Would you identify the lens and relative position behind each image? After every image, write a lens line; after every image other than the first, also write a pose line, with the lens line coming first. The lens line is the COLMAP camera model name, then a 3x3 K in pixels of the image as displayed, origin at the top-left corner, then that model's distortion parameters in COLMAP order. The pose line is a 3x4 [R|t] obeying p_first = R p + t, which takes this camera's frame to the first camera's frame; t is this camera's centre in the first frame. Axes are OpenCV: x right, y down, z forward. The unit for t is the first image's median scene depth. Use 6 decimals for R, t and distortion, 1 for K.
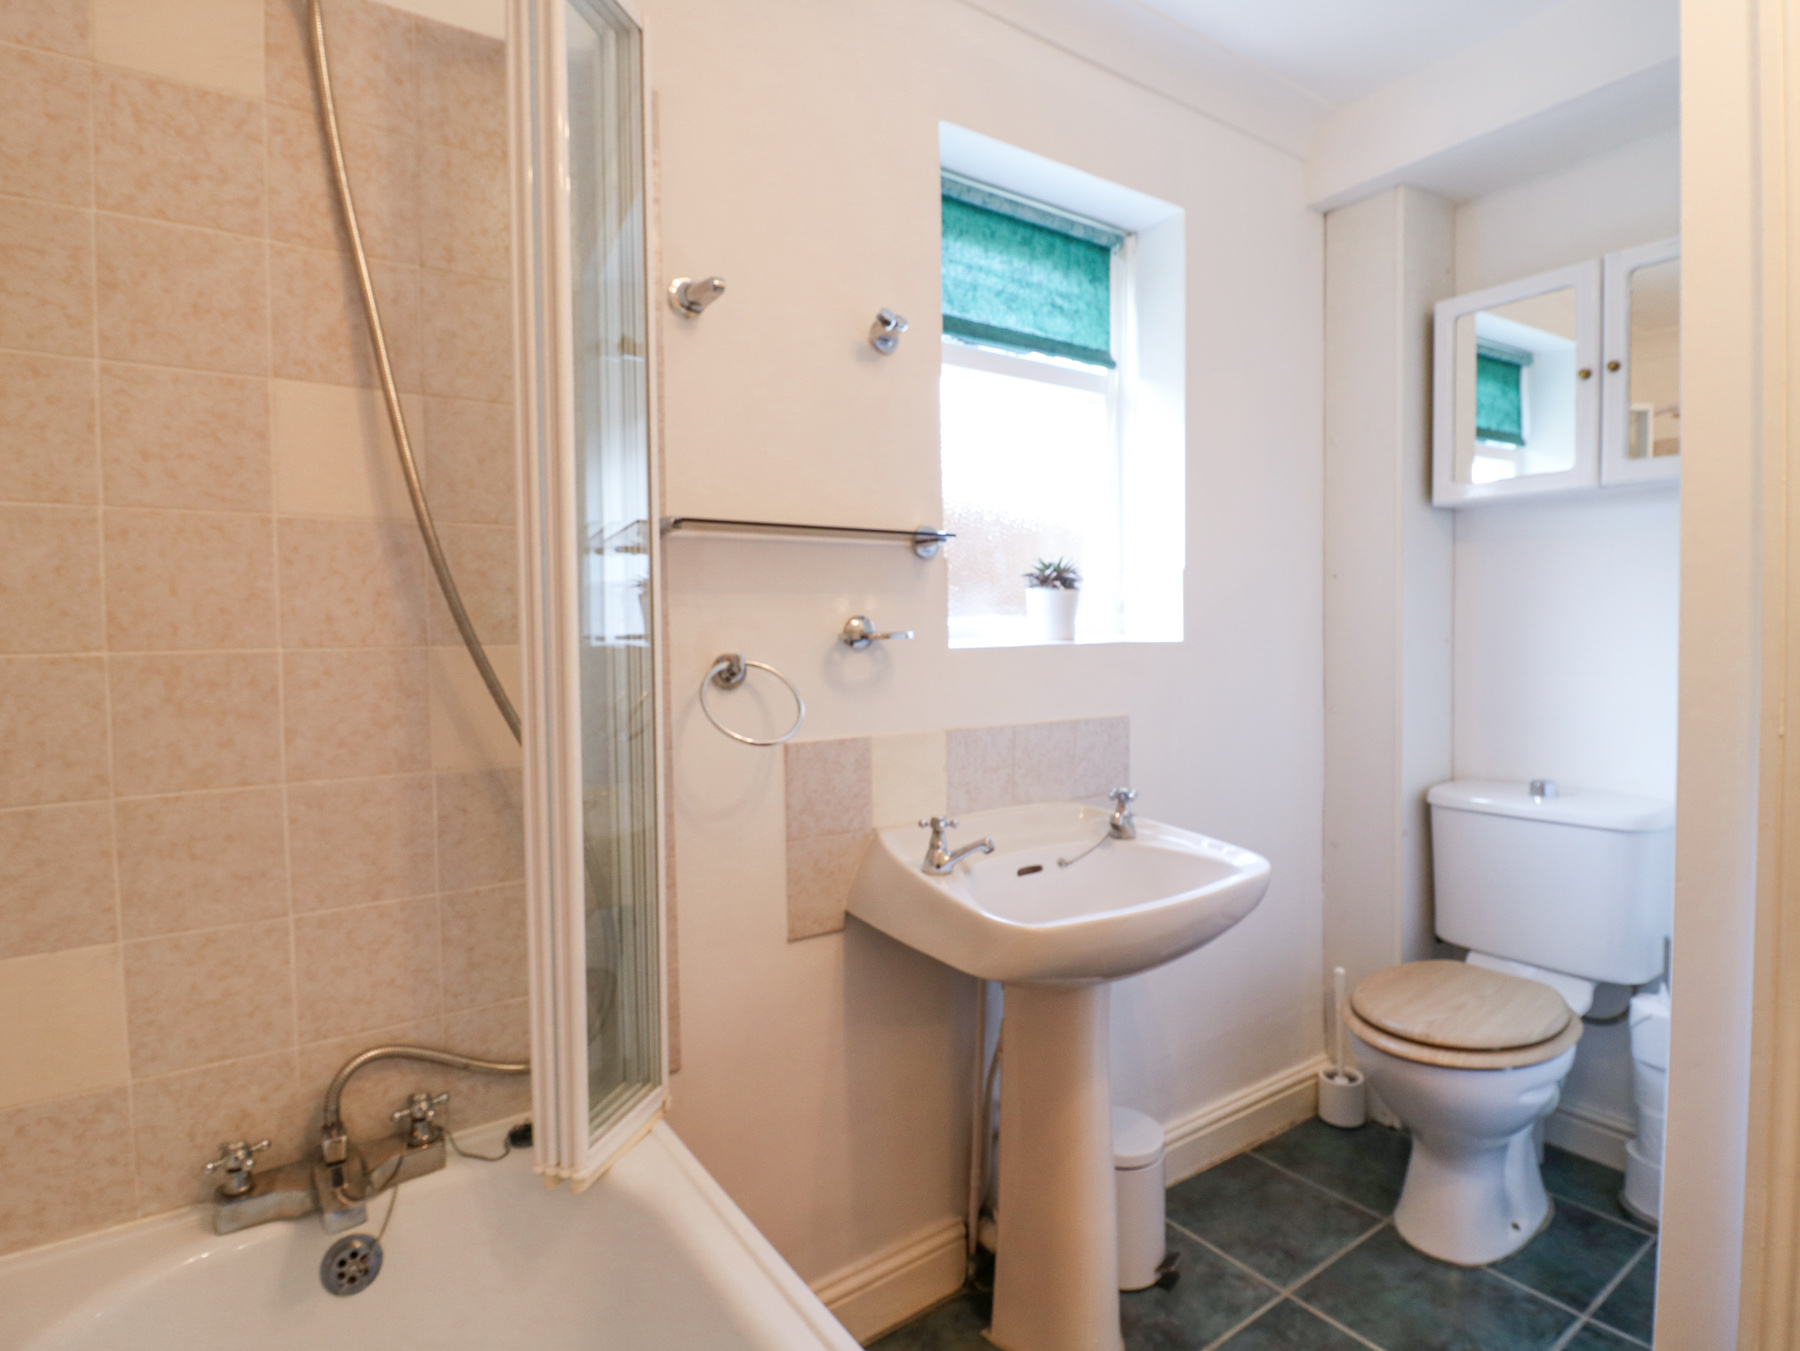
lens RADIAL K [[938.2, 0, 905.4], [0, 938.2, 669.7], [0, 0, 1]] dist [-0.003366, -0.008602]
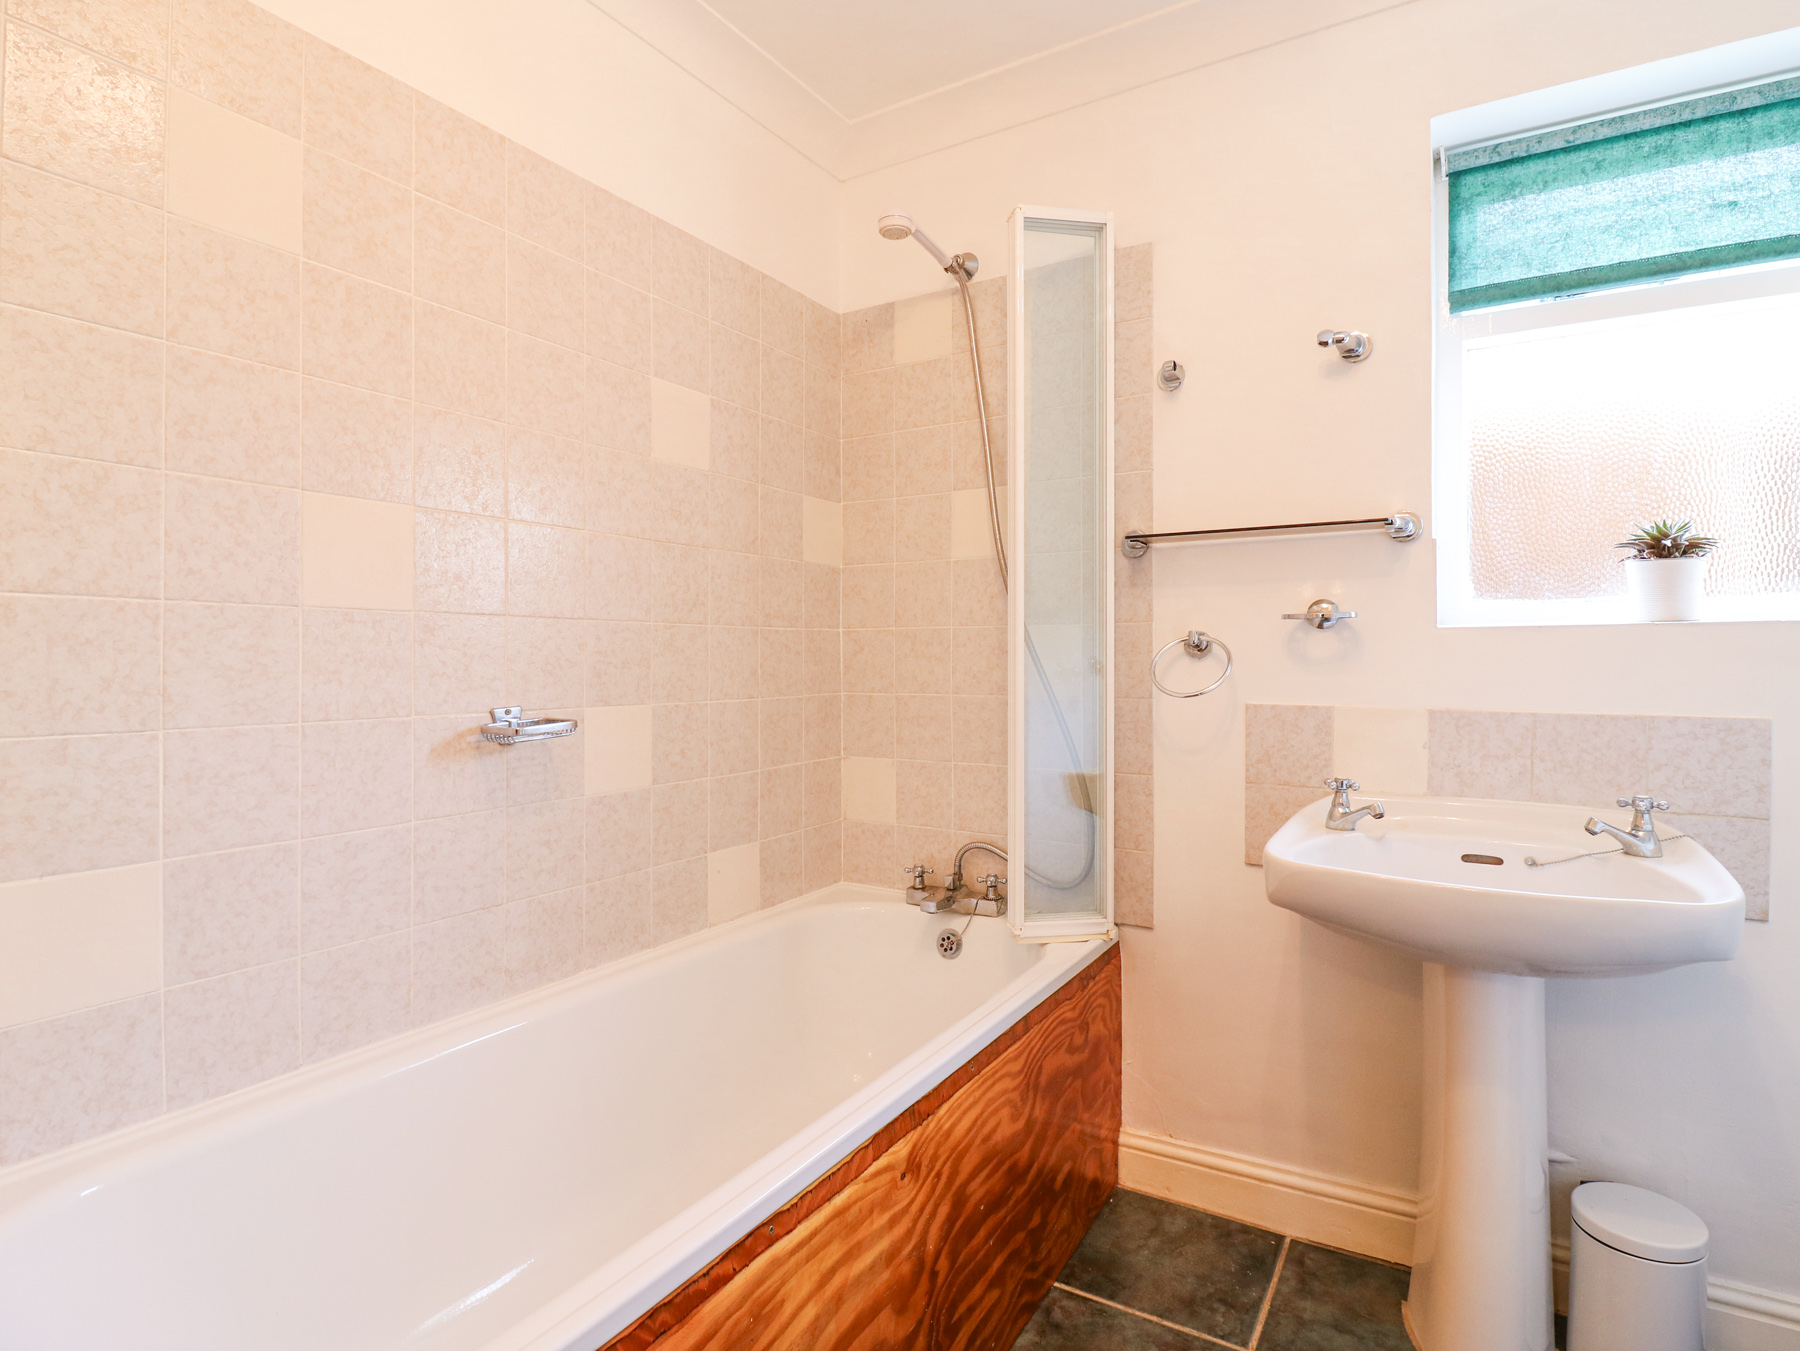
lens RADIAL K [[938.2, 0, 904.2], [0, 938.2, 670.2], [0, 0, 1]] dist [-0.003366, -0.008602]
pose [[0.402326, 0.026822, -0.915104, 1.088090], [-0.042080, 0.999056, 0.010782, 0.051756], [0.914529, 0.034170, 0.403074, 0.103868]]
